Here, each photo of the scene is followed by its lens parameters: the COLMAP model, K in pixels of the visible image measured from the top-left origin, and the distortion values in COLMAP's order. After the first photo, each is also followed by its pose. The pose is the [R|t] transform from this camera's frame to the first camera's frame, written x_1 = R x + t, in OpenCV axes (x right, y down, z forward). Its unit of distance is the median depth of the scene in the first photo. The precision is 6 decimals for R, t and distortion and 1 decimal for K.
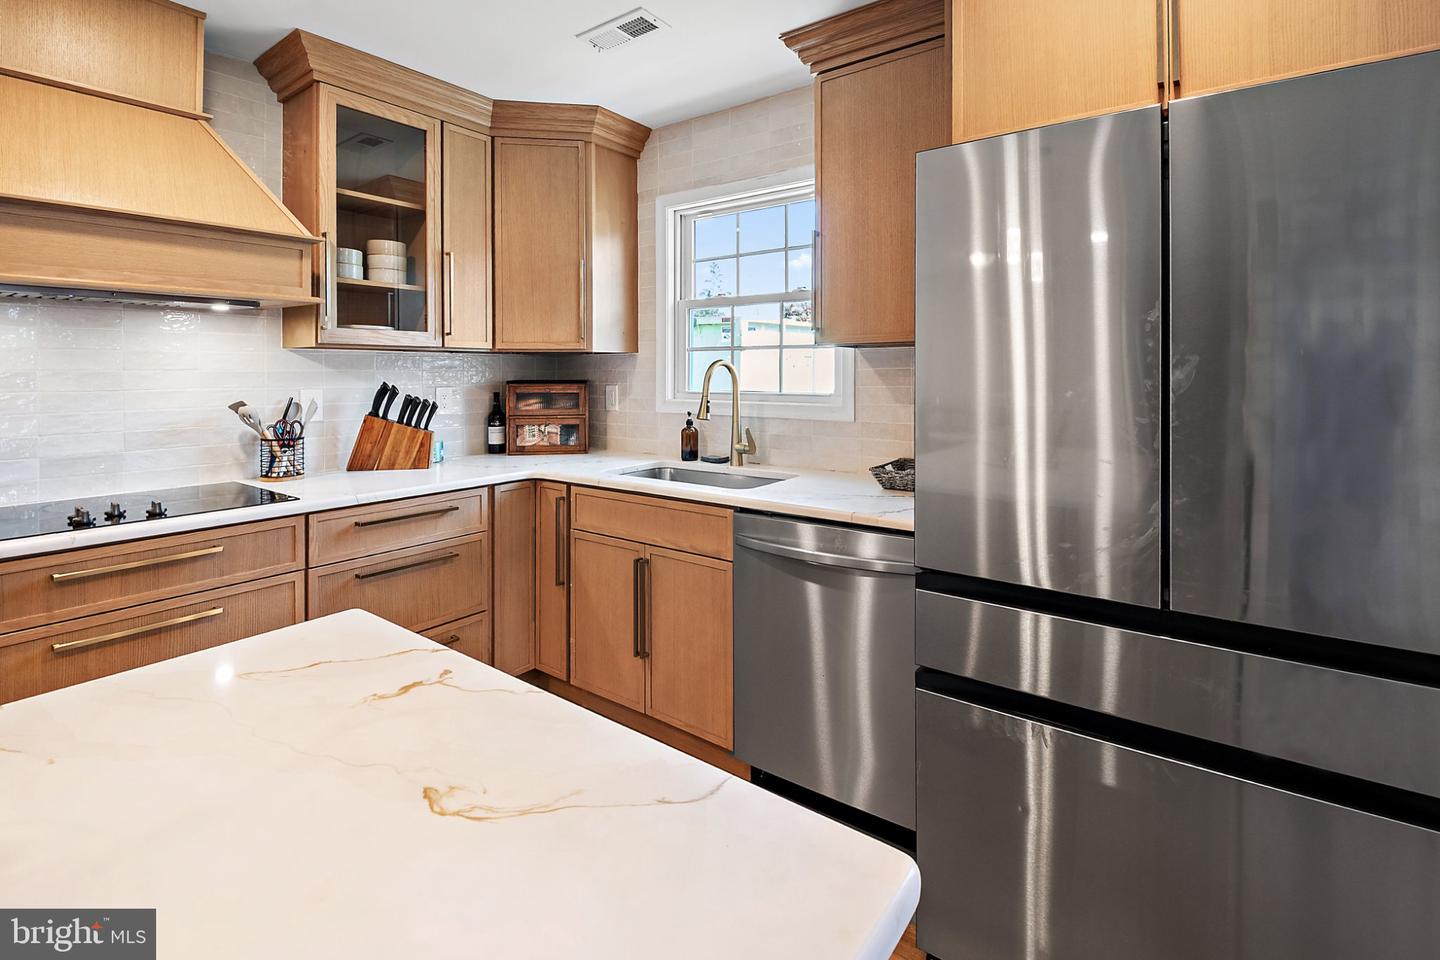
lens RADIAL K [[675.2, 0, 719.2], [0, 675.2, 462.5], [0, 0, 1]] dist [0.000022, -0.000265]
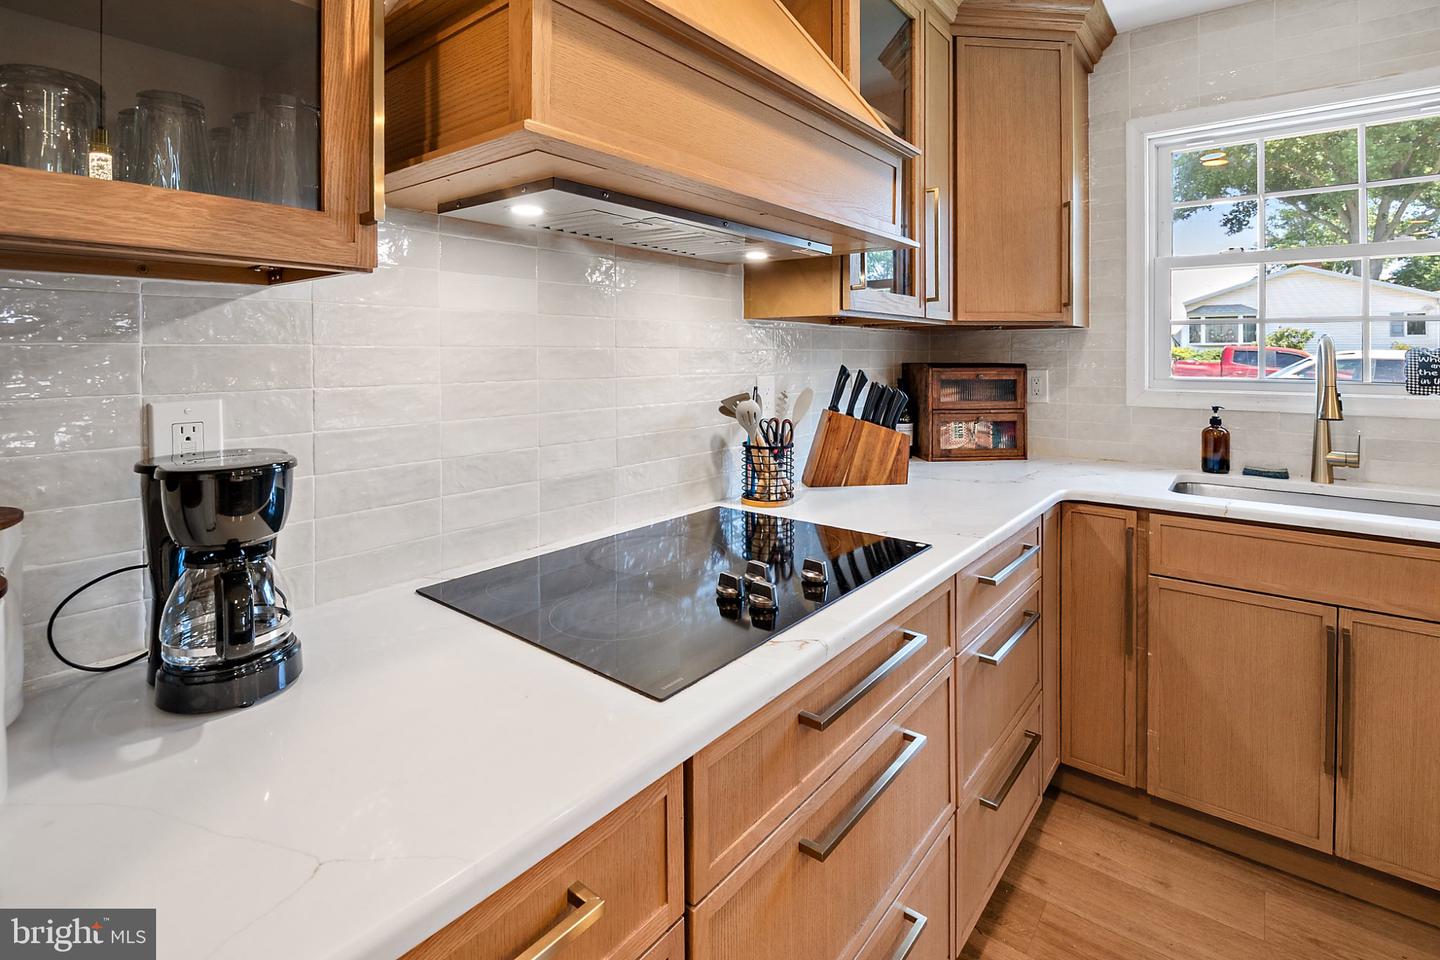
lens RADIAL K [[686.6, 0, 720.2], [0, 686.6, 447.4], [0, 0, 1]] dist [0.000353, -0.011582]
pose [[0.998833, 0.006561, -0.047859, -0.578854], [-0.006519, 0.999978, 0.001044, -0.029380], [0.047865, -0.000730, 0.998854, 0.243038]]
